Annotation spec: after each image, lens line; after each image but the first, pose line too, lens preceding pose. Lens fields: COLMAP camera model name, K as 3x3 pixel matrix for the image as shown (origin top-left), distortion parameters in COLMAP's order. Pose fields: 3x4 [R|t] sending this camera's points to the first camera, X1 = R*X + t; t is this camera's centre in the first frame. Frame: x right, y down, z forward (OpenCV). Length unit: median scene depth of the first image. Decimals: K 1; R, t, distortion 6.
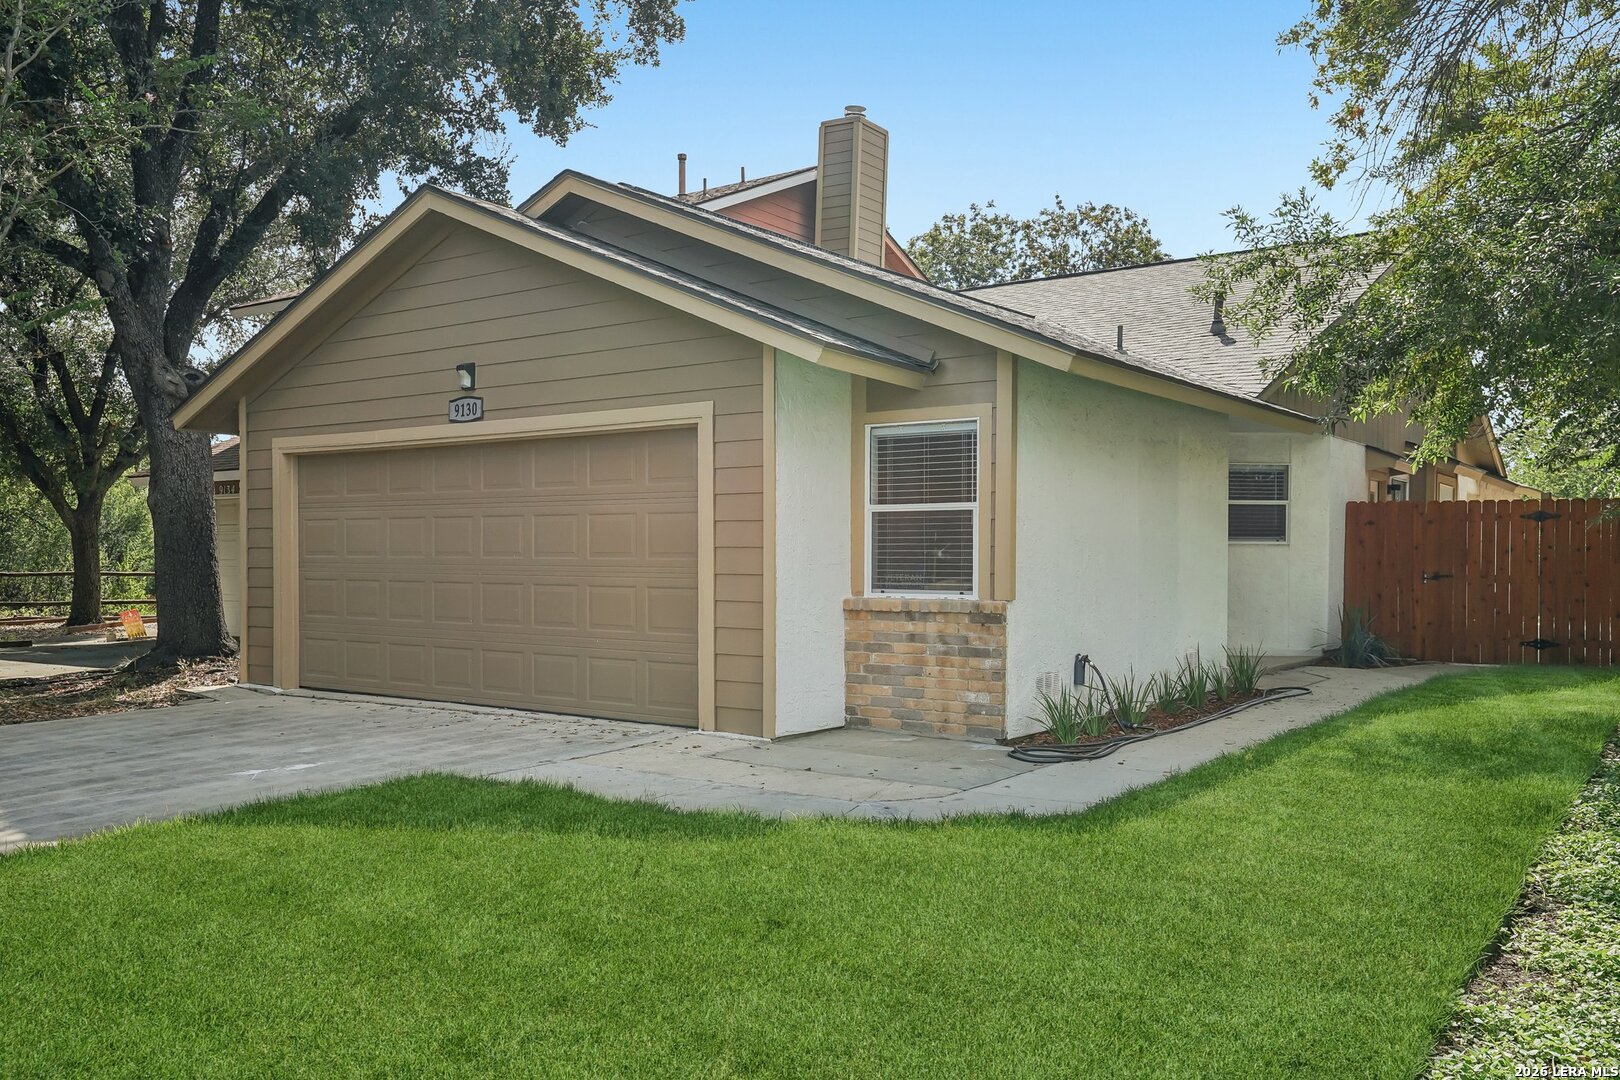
lens RADIAL K [[1331.6, 0, 807.8], [0, 1331.6, 557.0], [0, 0, 1]] dist [0.013400, 0.005140]
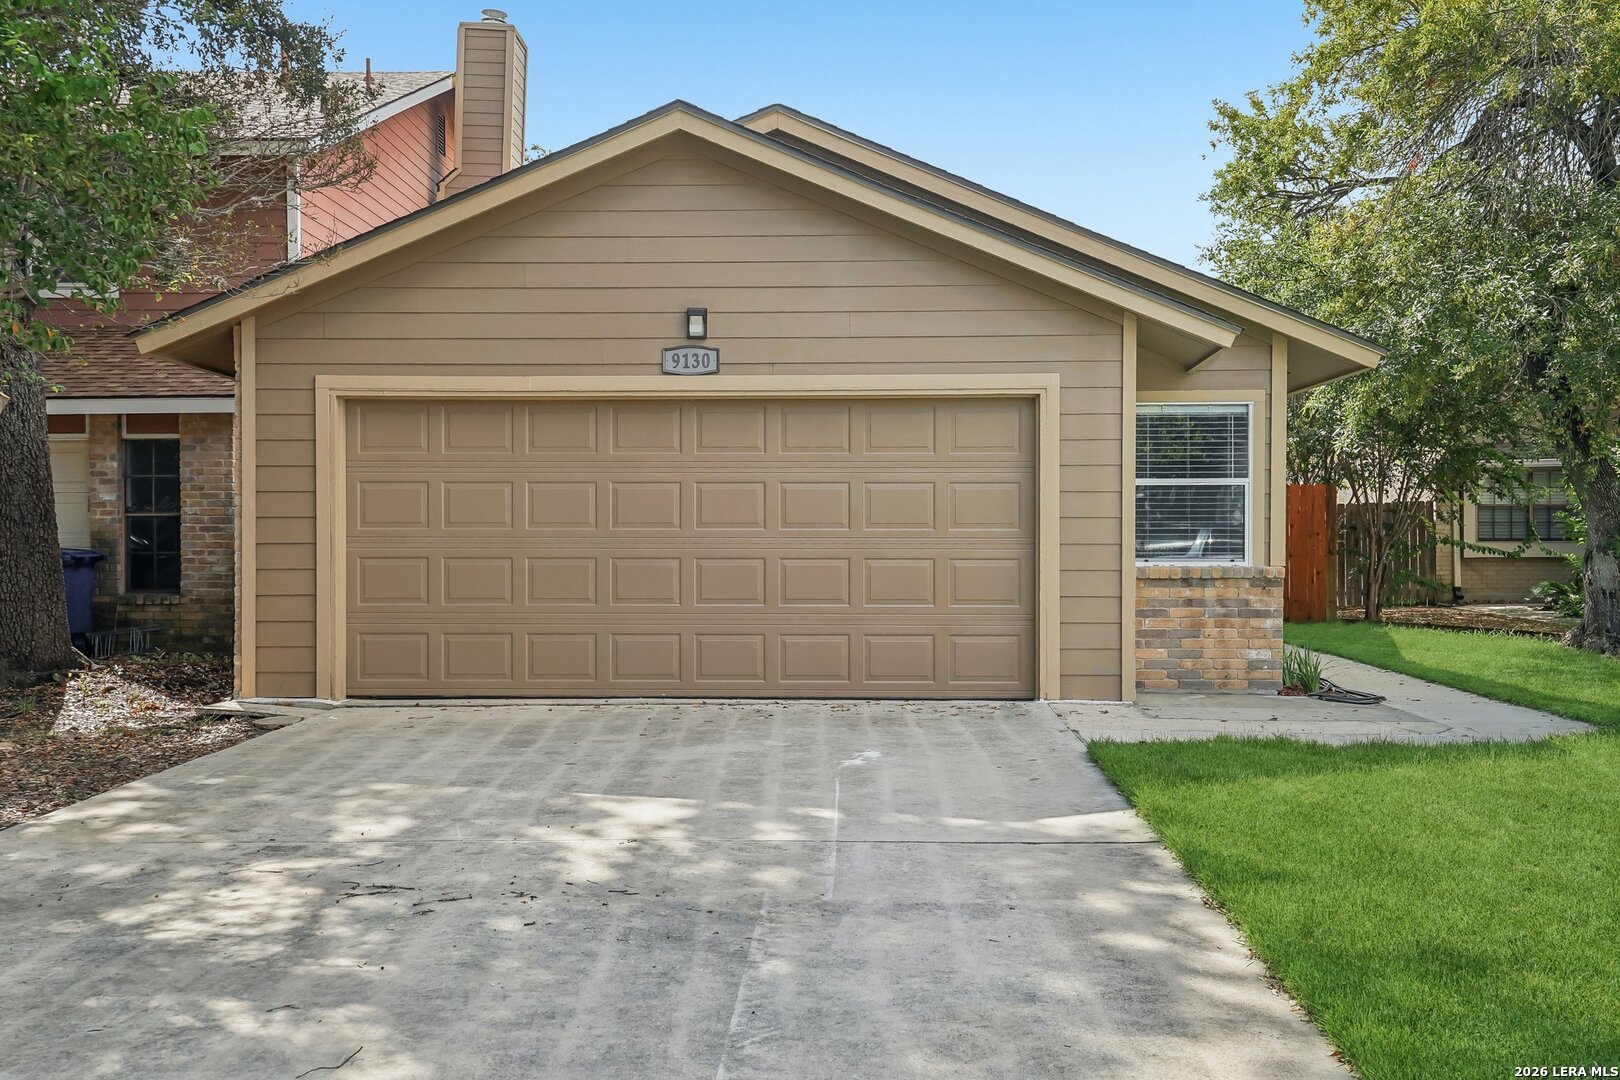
lens RADIAL K [[1571.3, 0, 809.4], [0, 1571.3, 533.8], [0, 0, 1]] dist [0.080005, 0.000000]
pose [[0.829431, 0.001989, 0.558605, -0.898741], [0.002881, 0.999965, -0.007838, 0.014140], [-0.558601, 0.008111, 0.829397, 0.111864]]
